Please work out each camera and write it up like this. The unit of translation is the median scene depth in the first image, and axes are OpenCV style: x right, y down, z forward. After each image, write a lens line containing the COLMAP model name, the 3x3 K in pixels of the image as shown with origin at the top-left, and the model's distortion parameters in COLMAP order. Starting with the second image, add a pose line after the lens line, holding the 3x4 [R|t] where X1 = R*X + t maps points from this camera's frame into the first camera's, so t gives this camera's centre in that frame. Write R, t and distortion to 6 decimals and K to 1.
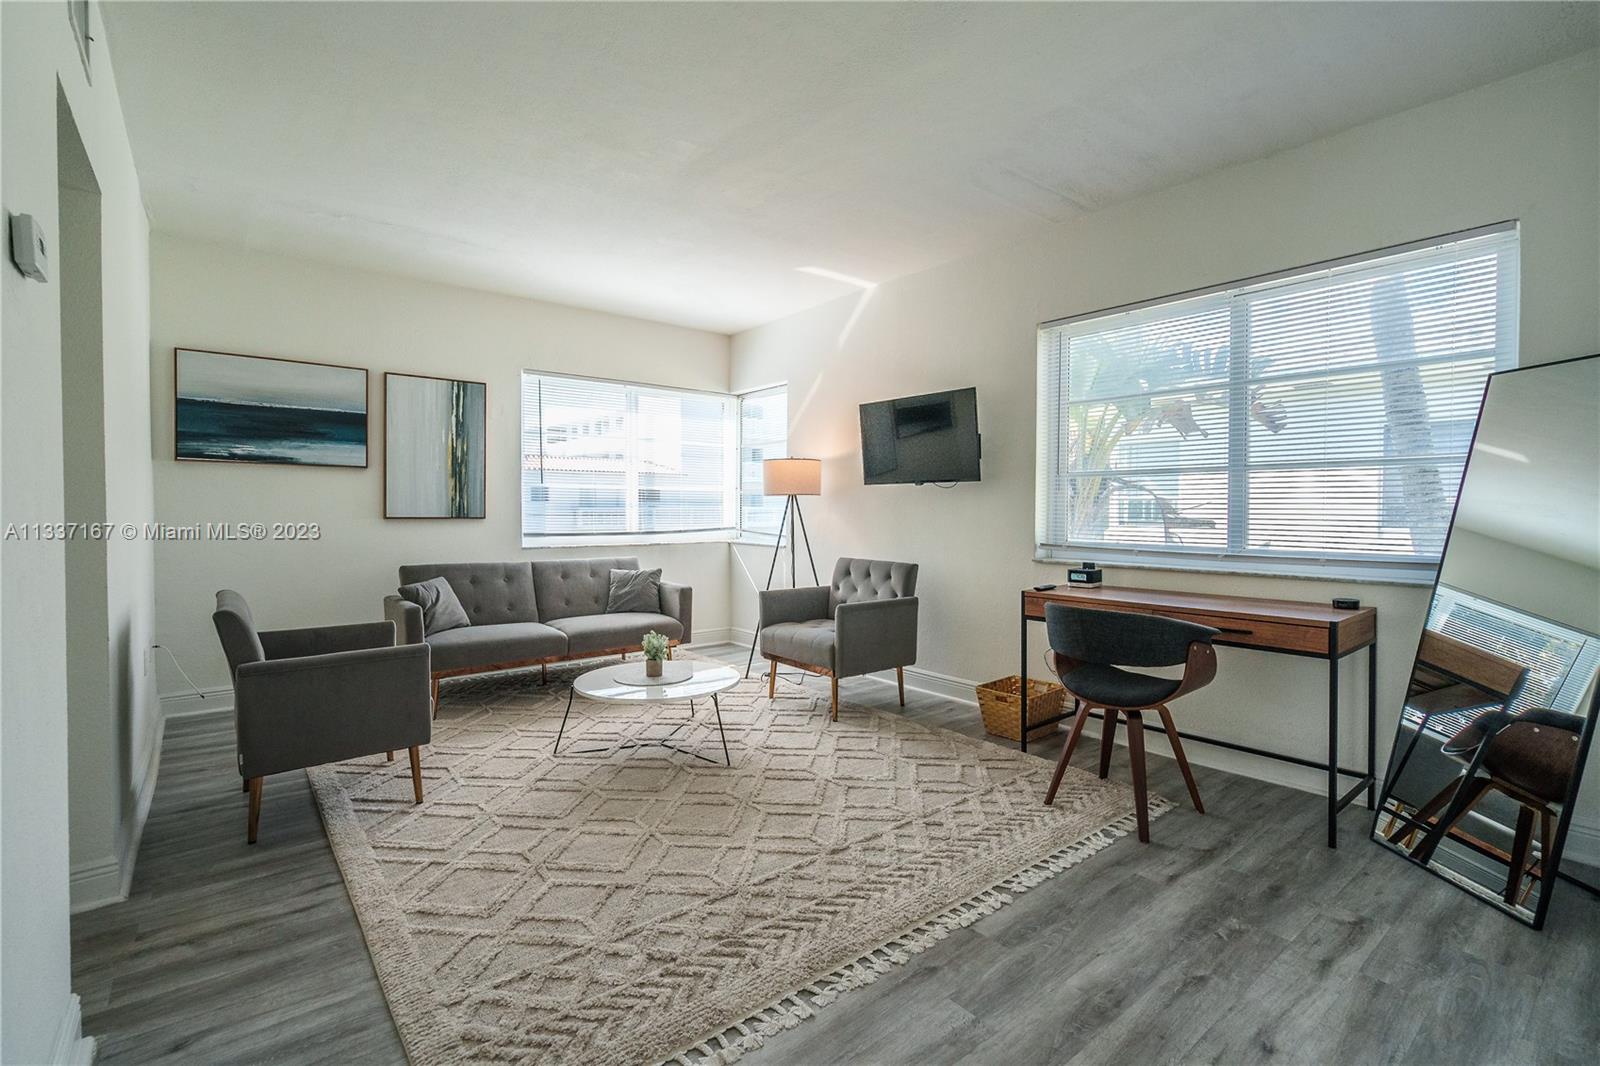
lens RADIAL K [[730.5, 0, 802.2], [0, 730.5, 517.3], [0, 0, 1]] dist [0.000138, 0.000540]
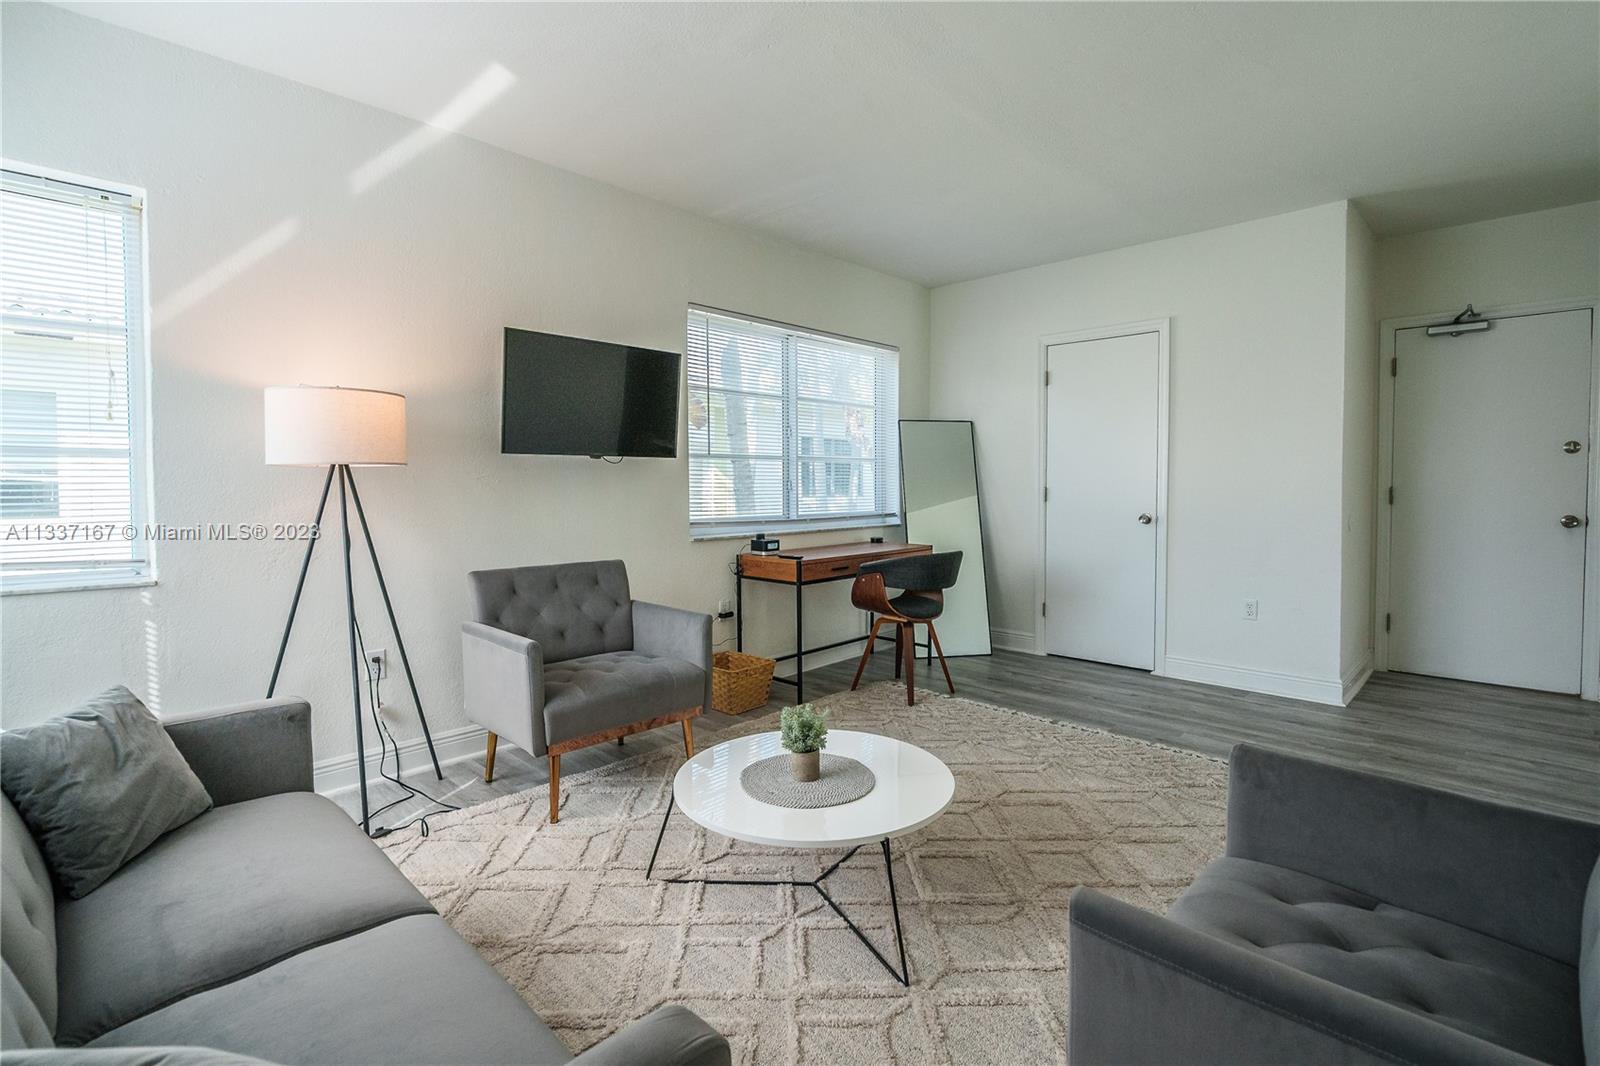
lens RADIAL K [[751.9, 0, 804.5], [0, 751.9, 502.1], [0, 0, 1]] dist [-0.003110, -0.000412]
pose [[-0.124316, -0.019855, 0.992044, -0.648271], [0.023630, 0.999457, 0.022965, -0.011321], [-0.991961, 0.026297, -0.123780, 0.877987]]
